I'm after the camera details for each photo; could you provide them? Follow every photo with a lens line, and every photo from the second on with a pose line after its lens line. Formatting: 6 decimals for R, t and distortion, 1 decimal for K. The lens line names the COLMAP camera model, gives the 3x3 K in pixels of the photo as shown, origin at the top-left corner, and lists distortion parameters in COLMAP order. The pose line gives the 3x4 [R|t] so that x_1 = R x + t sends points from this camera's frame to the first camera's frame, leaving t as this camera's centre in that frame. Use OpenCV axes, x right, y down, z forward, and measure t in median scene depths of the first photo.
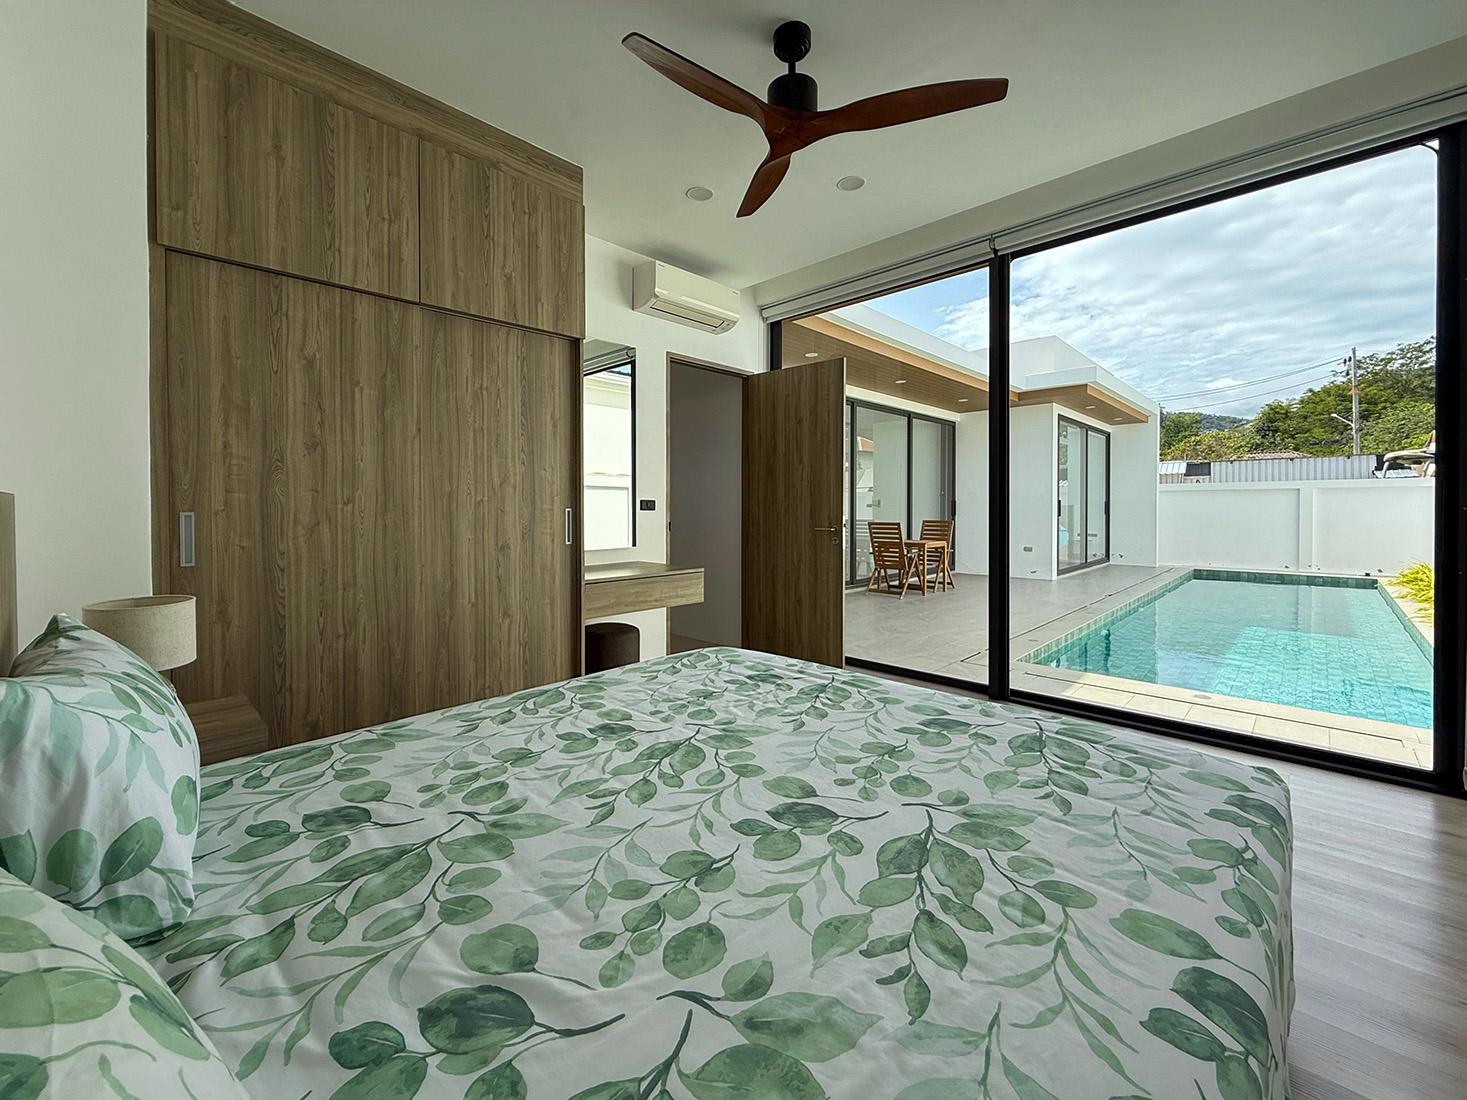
lens RADIAL K [[593.9, 0, 703.1], [0, 593.9, 511.6], [0, 0, 1]] dist [-0.003849, -0.000433]
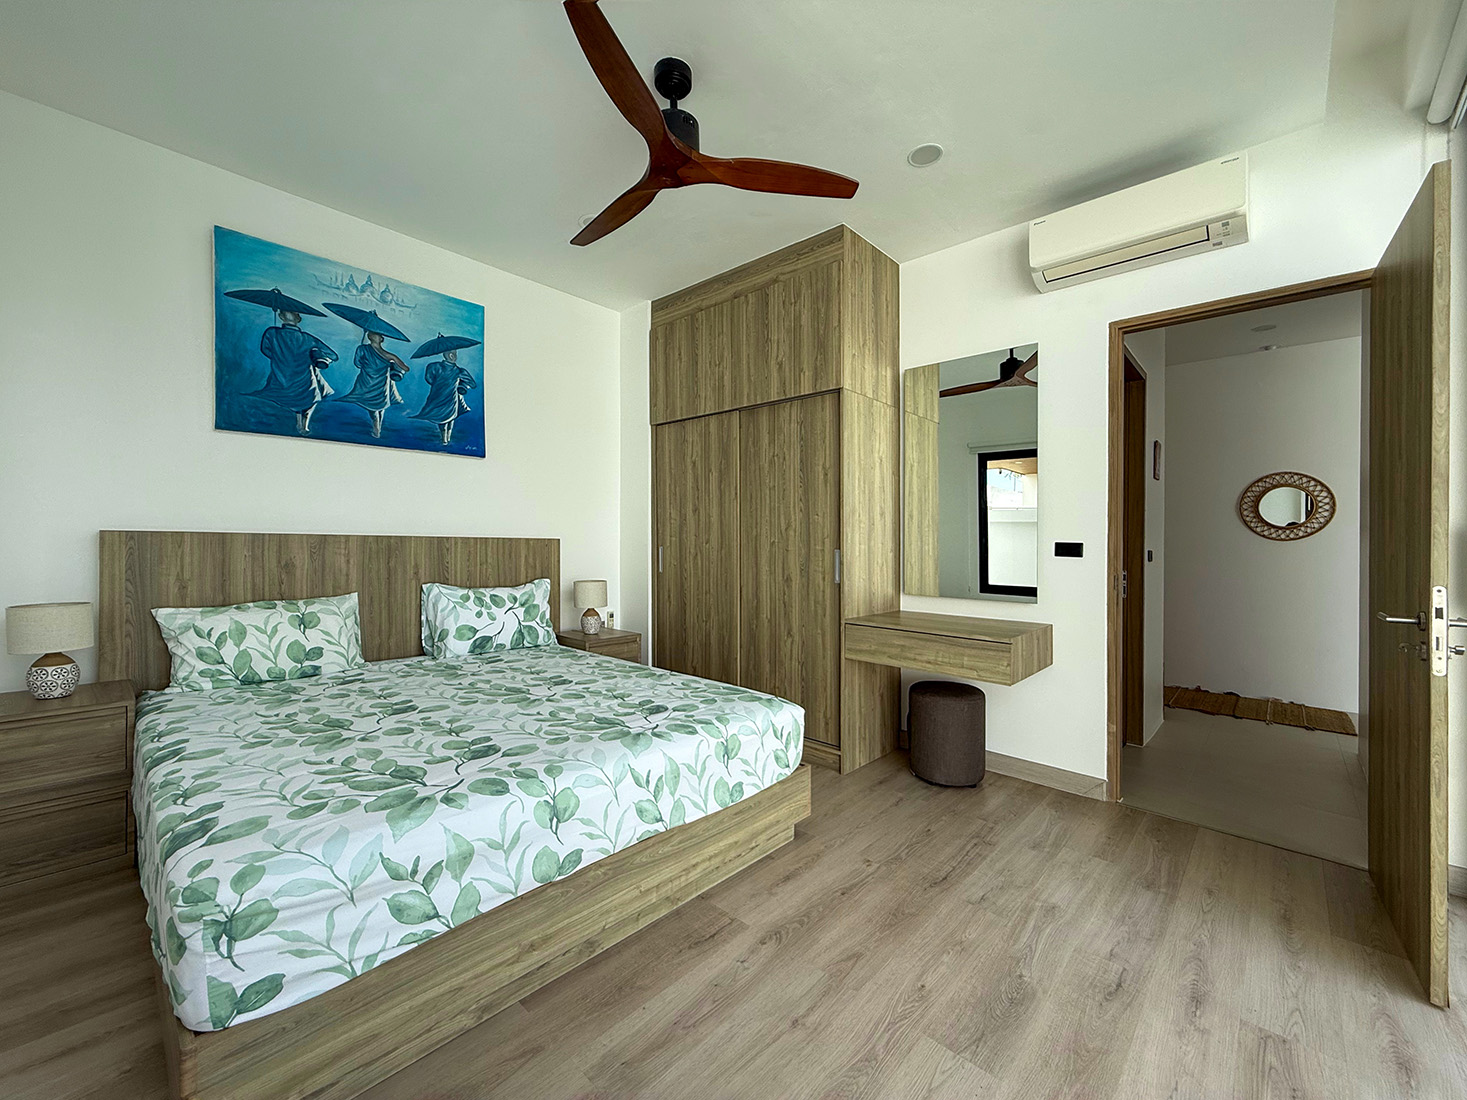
lens RADIAL K [[588.6, 0, 733.5], [0, 588.6, 550.0], [0, 0, 1]] dist [0.000064, -0.000075]
pose [[0.048064, 0.015442, -0.998725, 0.862887], [-0.025580, 0.999572, 0.014224, -0.015808], [0.998517, 0.024864, 0.048439, 0.801015]]
